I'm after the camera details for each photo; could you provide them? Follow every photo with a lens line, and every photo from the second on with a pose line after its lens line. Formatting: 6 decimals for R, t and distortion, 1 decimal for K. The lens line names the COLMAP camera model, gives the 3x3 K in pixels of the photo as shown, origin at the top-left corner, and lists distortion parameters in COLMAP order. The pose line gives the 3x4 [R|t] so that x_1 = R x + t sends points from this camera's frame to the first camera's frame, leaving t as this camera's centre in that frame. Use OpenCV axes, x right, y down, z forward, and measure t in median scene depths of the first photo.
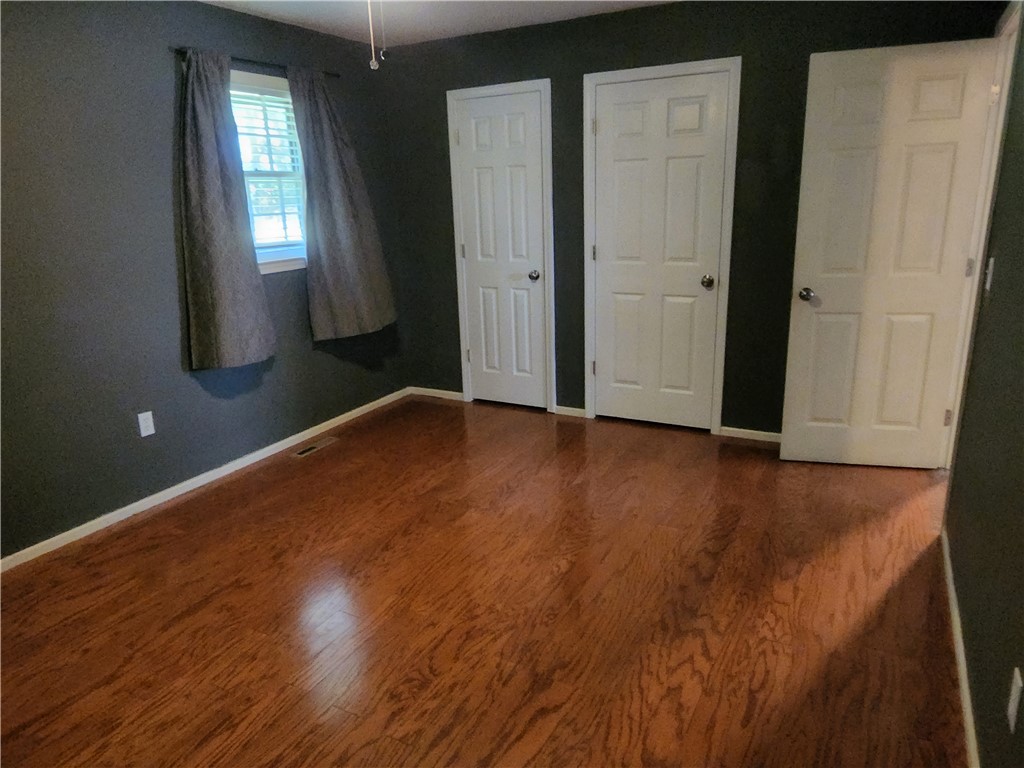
lens RADIAL K [[677.9, 0, 517.5], [0, 677.9, 386.3], [0, 0, 1]] dist [0.002352, 0.004092]
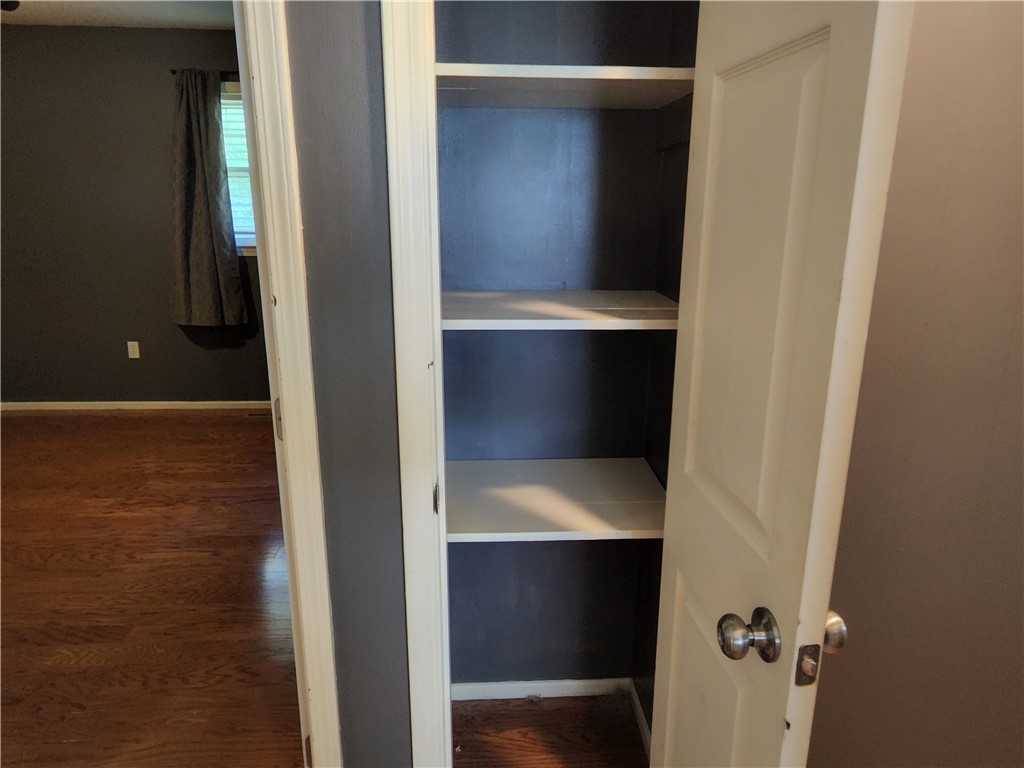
lens RADIAL K [[677.9, 0, 517.5], [0, 677.9, 386.3], [0, 0, 1]] dist [0.002352, 0.004092]
pose [[0.530857, 0.268278, -0.803877, 1.033961], [-0.261632, 0.954116, 0.145643, -0.288682], [0.806064, 0.133004, 0.576689, 0.865616]]
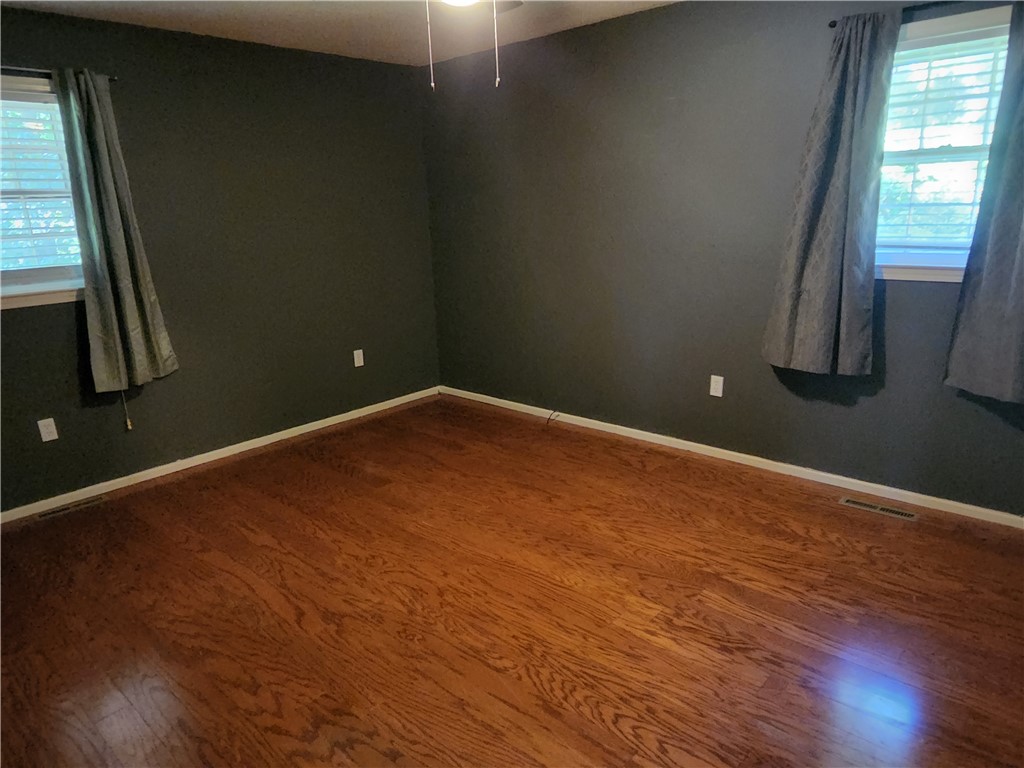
lens RADIAL K [[677.9, 0, 517.5], [0, 677.9, 386.3], [0, 0, 1]] dist [0.002352, 0.004092]
pose [[-0.238597, 0.300402, -0.923488, 0.605933], [-0.221263, 0.909124, 0.352896, -0.281460], [0.945576, 0.288533, -0.150447, 0.878145]]
